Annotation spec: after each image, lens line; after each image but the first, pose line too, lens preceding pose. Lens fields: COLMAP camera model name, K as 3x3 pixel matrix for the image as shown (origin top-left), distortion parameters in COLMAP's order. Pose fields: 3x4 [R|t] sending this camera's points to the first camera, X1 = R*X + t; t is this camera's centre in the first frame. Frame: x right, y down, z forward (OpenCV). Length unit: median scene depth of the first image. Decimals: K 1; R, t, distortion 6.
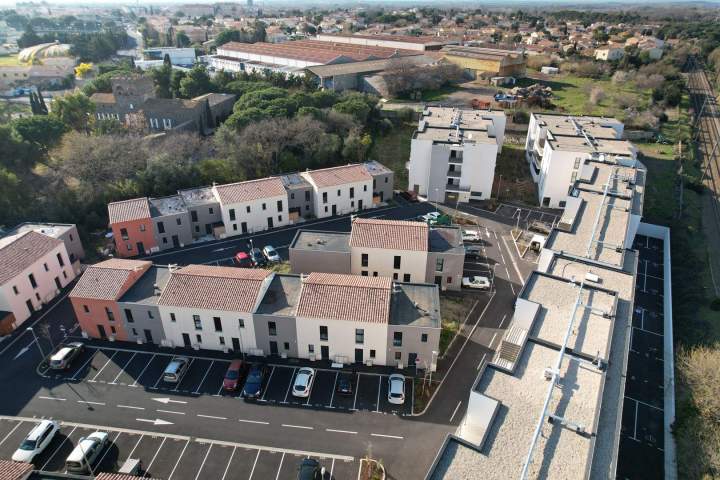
lens RADIAL K [[462.2, 0, 357.9], [0, 462.2, 243.3], [0, 0, 1]] dist [-0.091642, 0.077443]
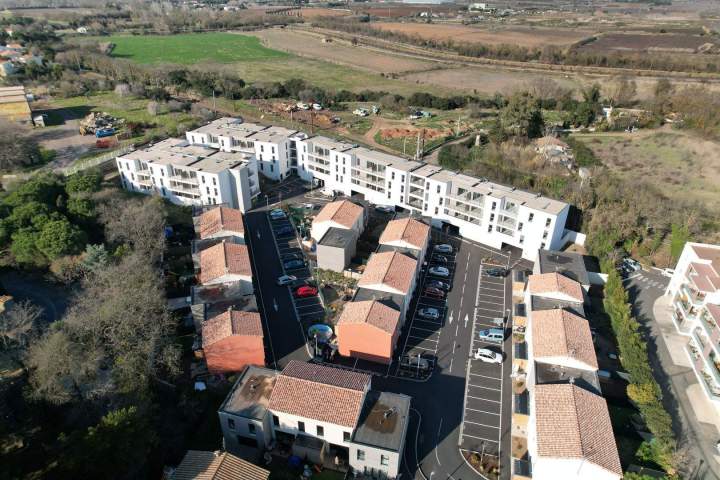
lens RADIAL K [[462.2, 0, 357.9], [0, 462.2, 243.3], [0, 0, 1]] dist [-0.091642, 0.077443]
pose [[0.169718, -0.490321, 0.854858, -1.834598], [0.477689, 0.799655, 0.363820, -0.679087], [-0.861979, 0.346609, 0.369937, 0.567047]]
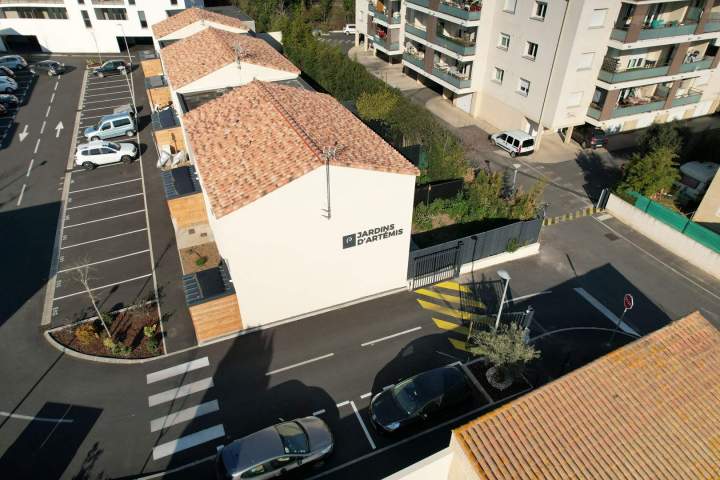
lens RADIAL K [[462.2, 0, 357.9], [0, 462.2, 243.3], [0, 0, 1]] dist [-0.091642, 0.077443]
pose [[-0.507533, -0.522872, 0.684846, -1.411721], [0.395872, 0.564463, 0.724338, 0.106175], [-0.765307, 0.638738, -0.079493, 0.728675]]
